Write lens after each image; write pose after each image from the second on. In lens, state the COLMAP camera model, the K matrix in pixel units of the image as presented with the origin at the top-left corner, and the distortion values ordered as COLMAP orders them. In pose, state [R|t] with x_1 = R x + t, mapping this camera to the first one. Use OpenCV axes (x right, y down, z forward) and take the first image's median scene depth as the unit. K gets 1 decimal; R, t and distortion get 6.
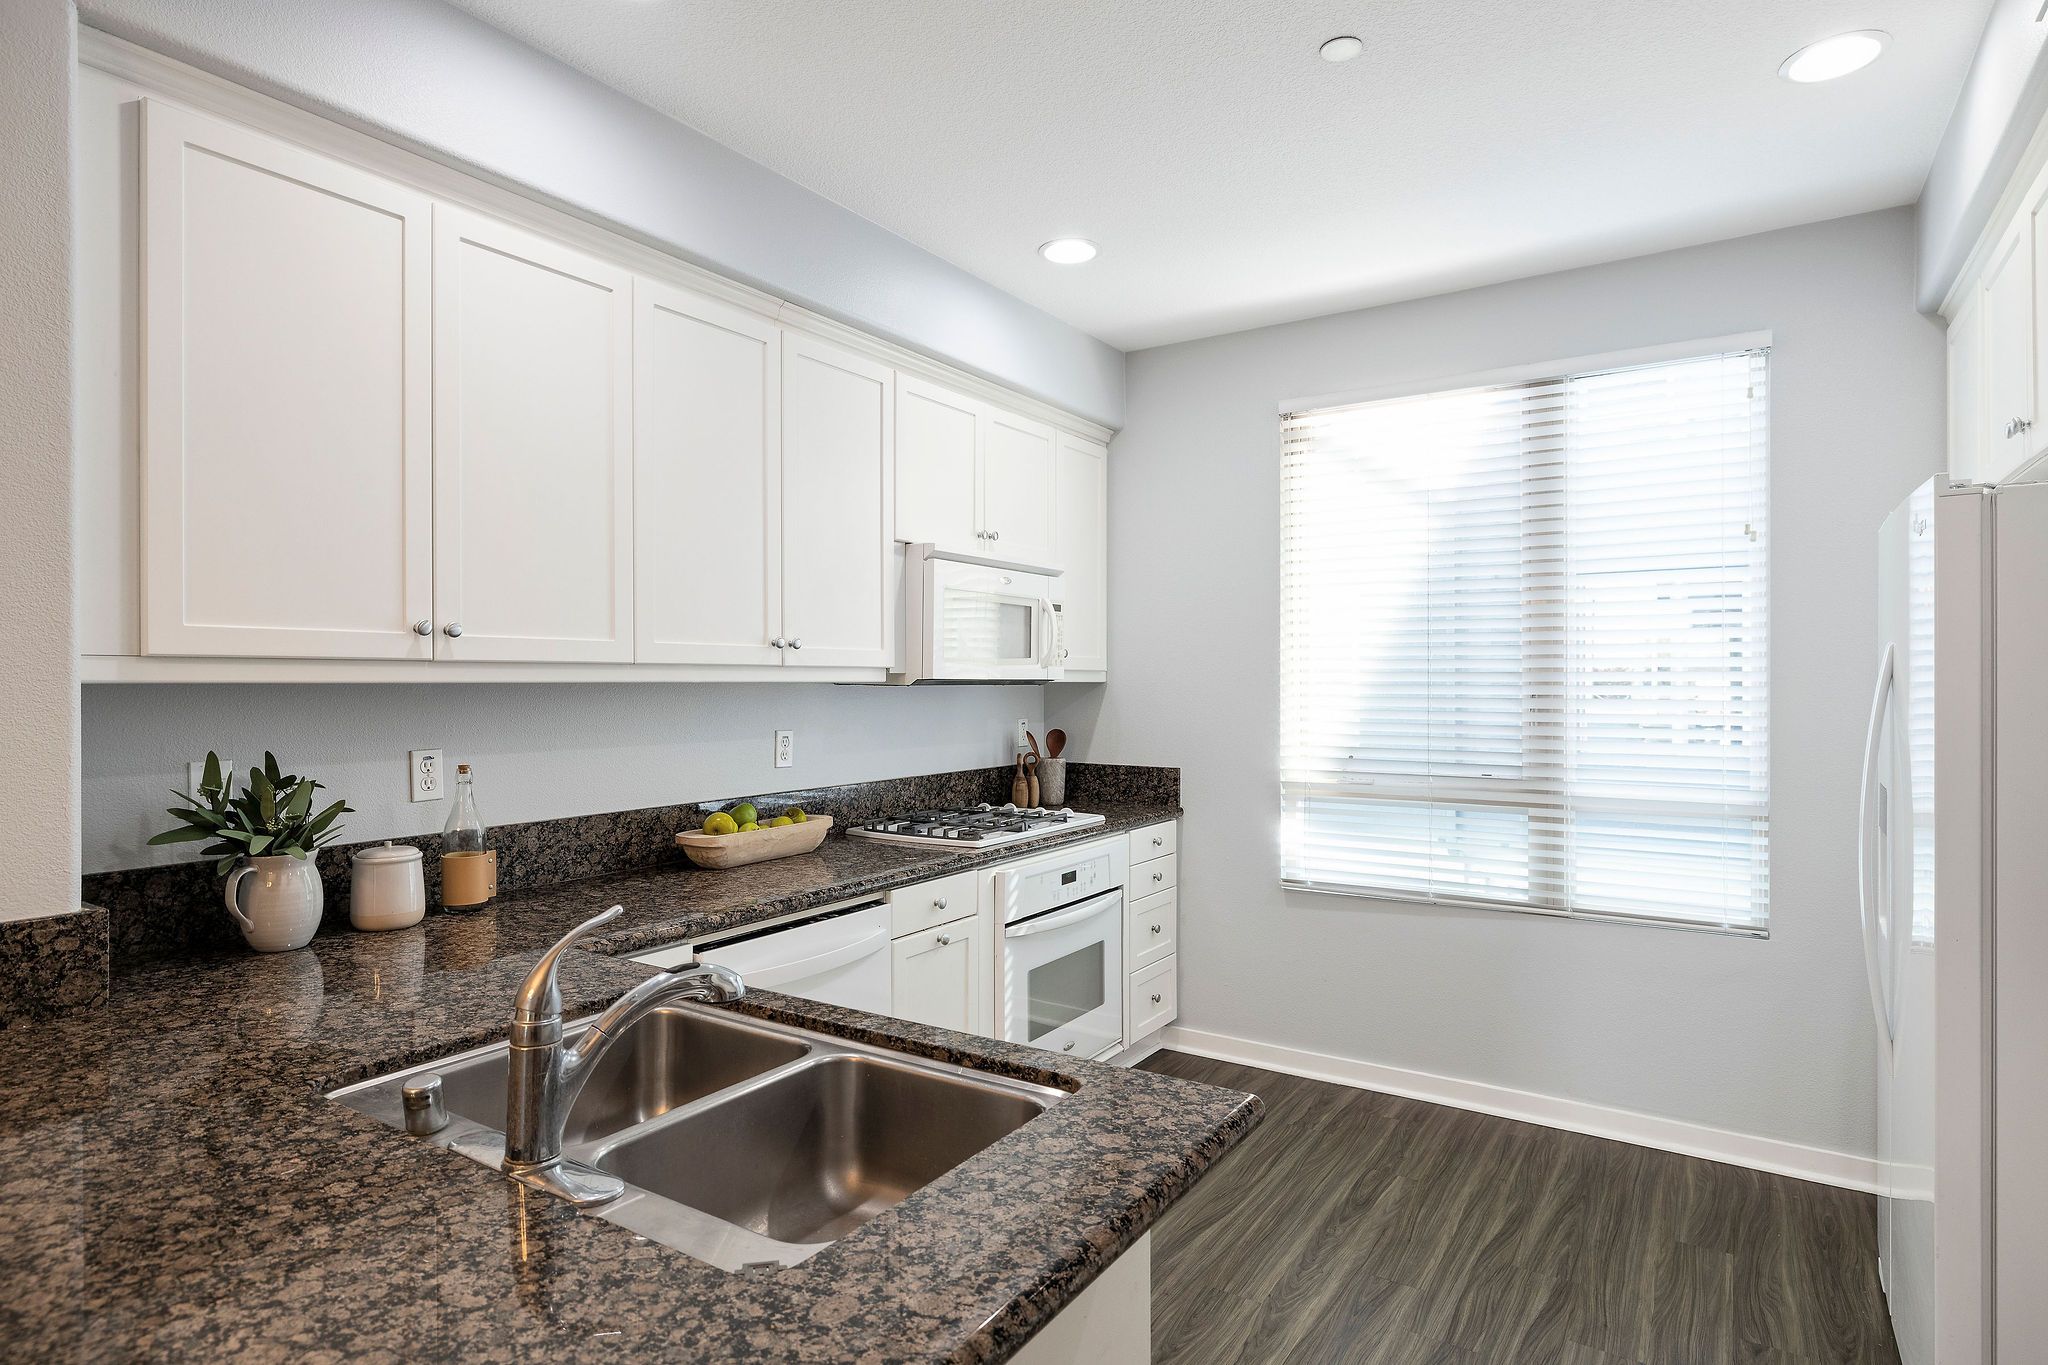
lens RADIAL K [[1091.0, 0, 1024.0], [0, 1091.0, 682.5], [0, 0, 1]] dist [-0.003472, 0.000028]
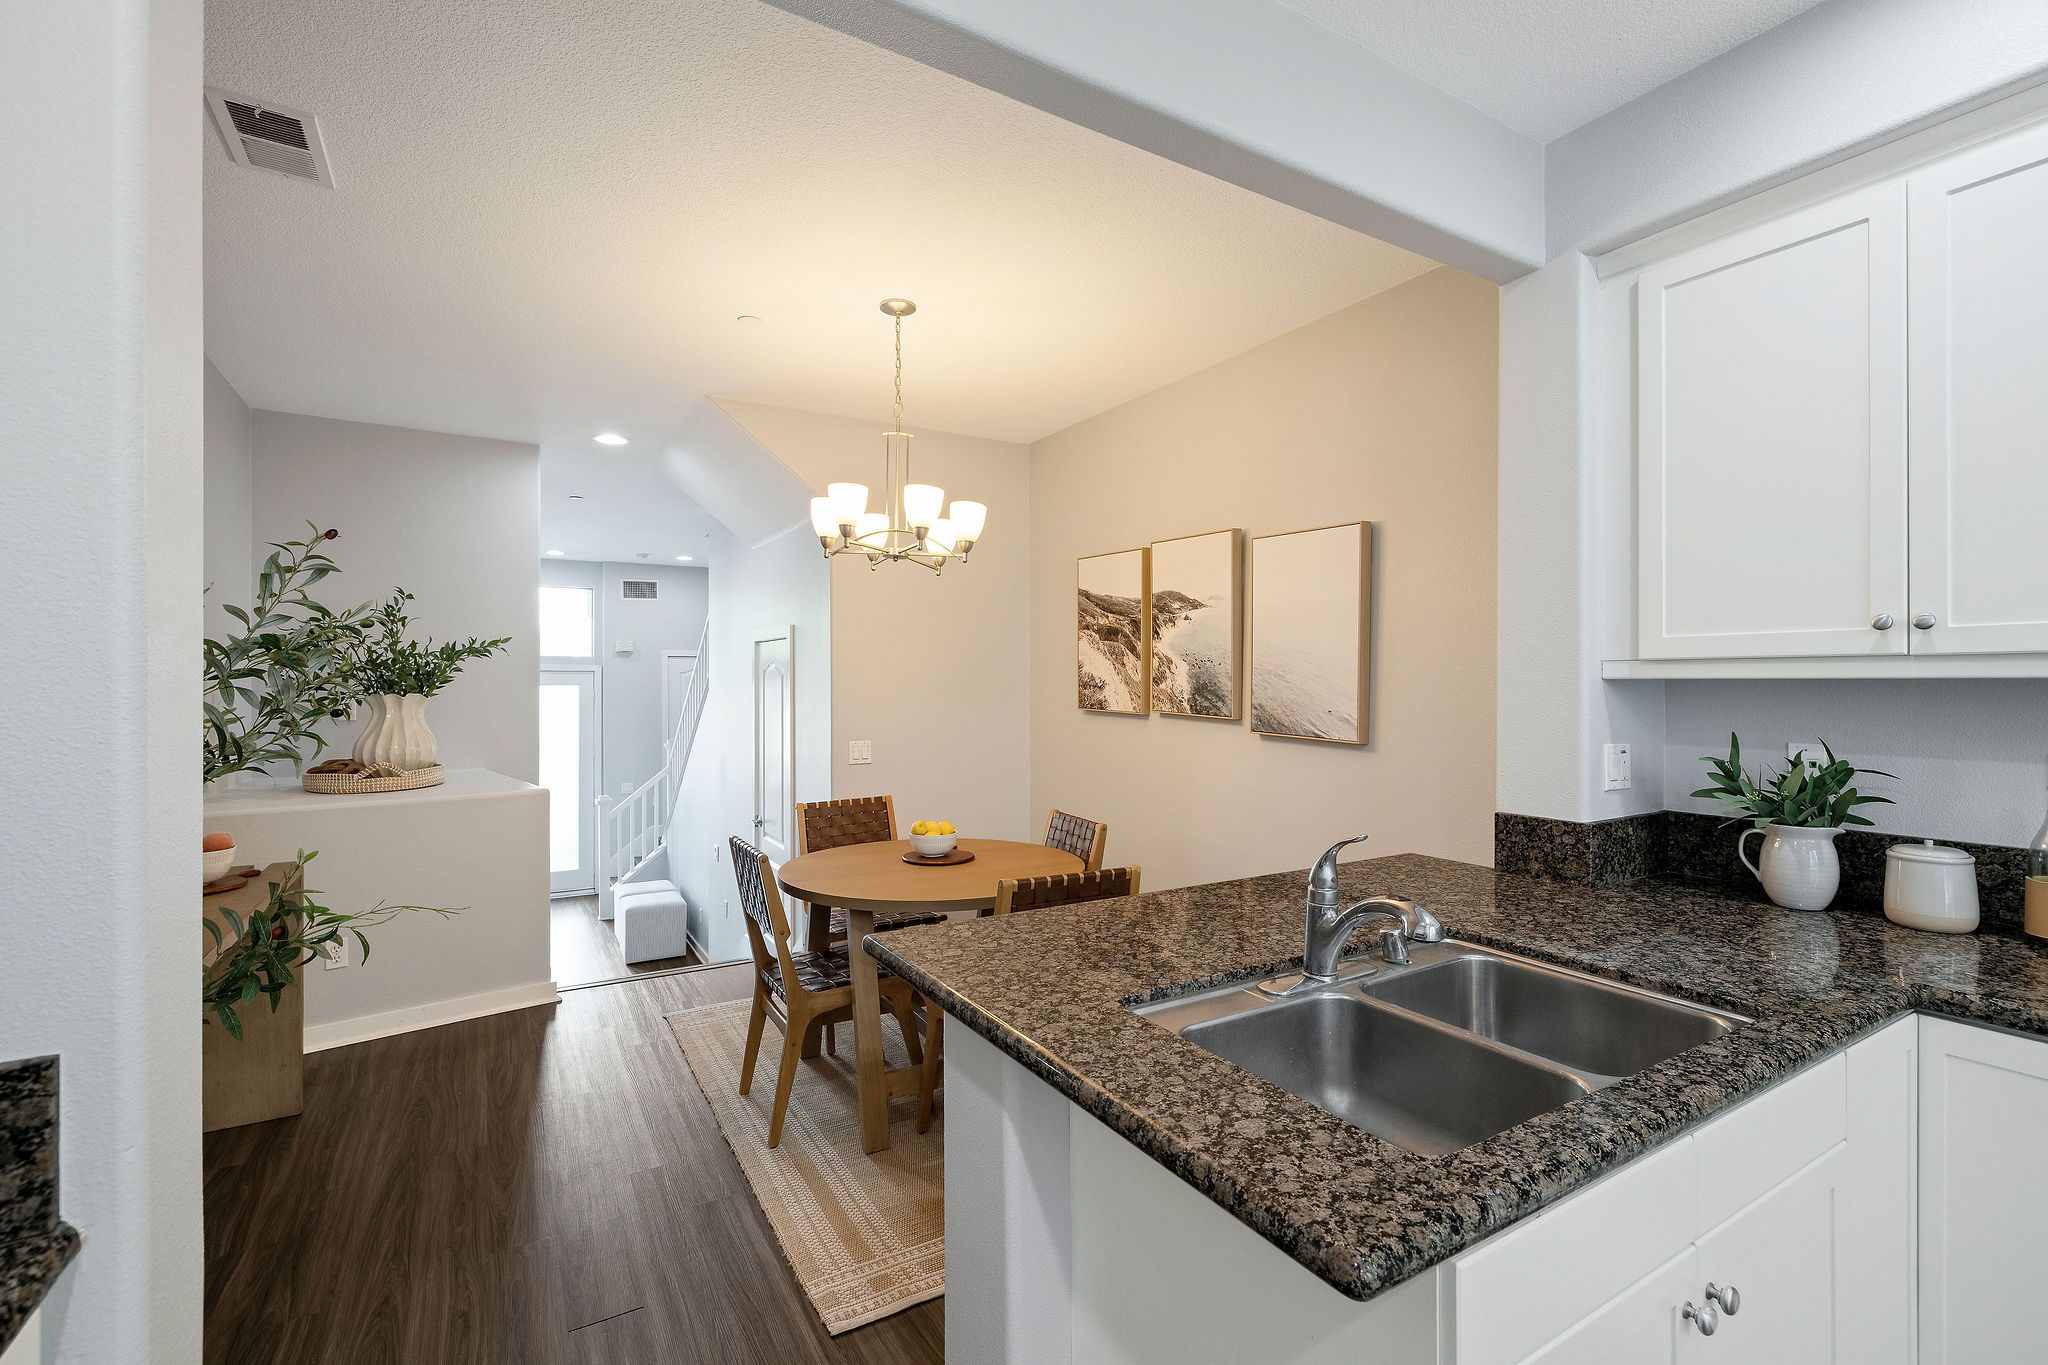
lens RADIAL K [[890.5, 0, 1035.3], [0, 890.5, 679.4], [0, 0, 1]] dist [-0.000329, 0.000086]
pose [[-0.425557, -0.001033, -0.904931, 0.338680], [0.000428, 0.999999, -0.001343, 0.001615], [0.904932, -0.000959, -0.425556, 0.434407]]
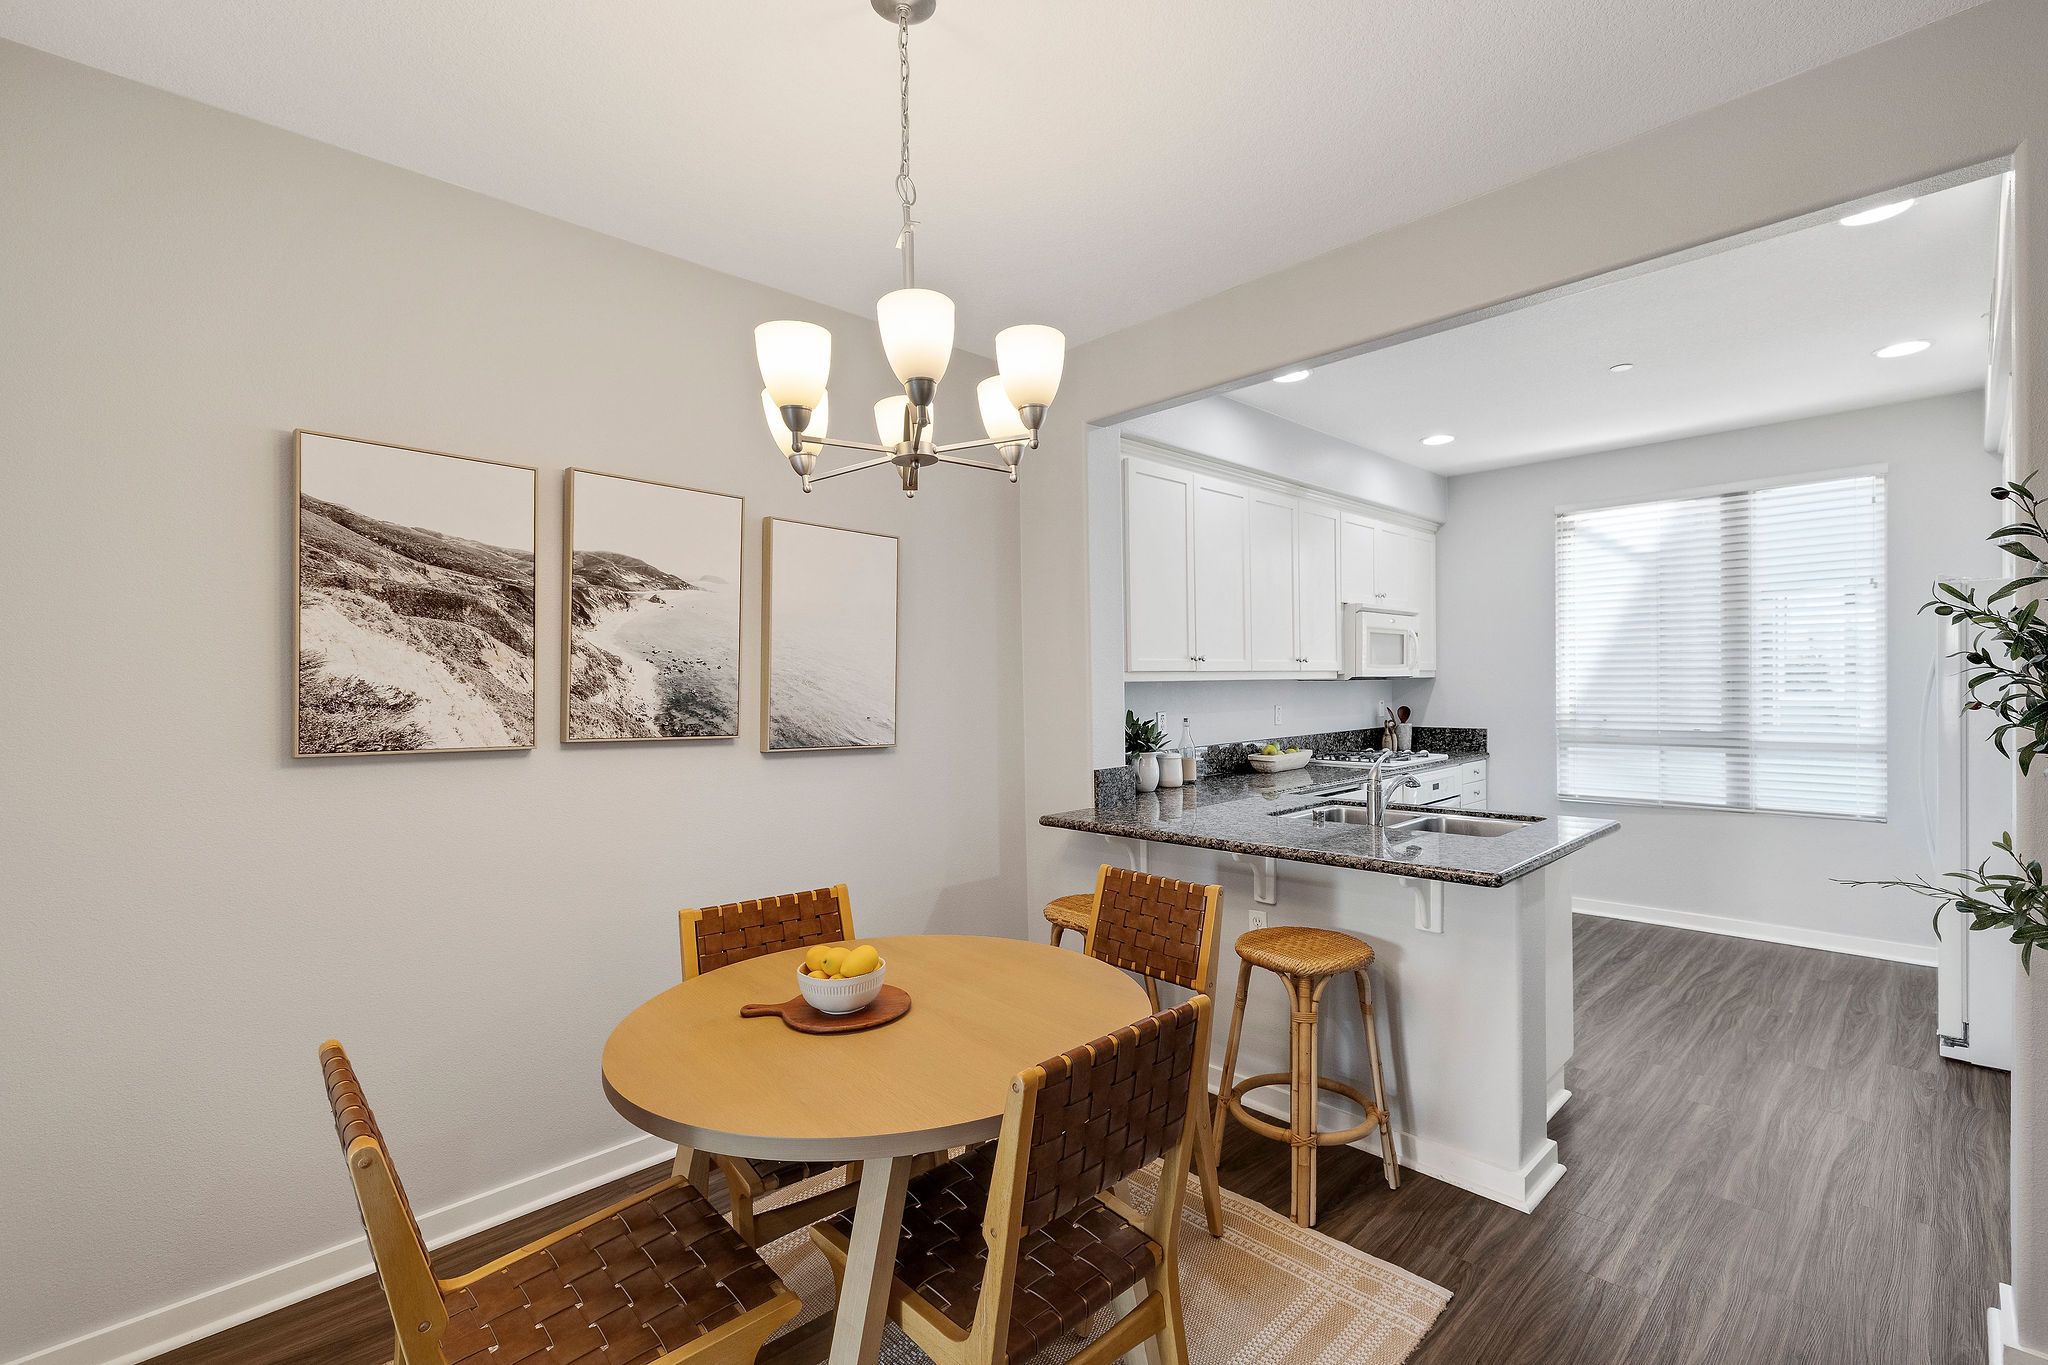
lens RADIAL K [[924.0, 0, 1037.9], [0, 924.0, 696.5], [0, 0, 1]] dist [-0.001505, 0.000096]
pose [[0.978901, -0.009886, -0.204096, -0.316534], [0.013187, 0.999803, 0.014824, -0.000274], [0.203910, -0.017203, 0.978839, -0.677978]]
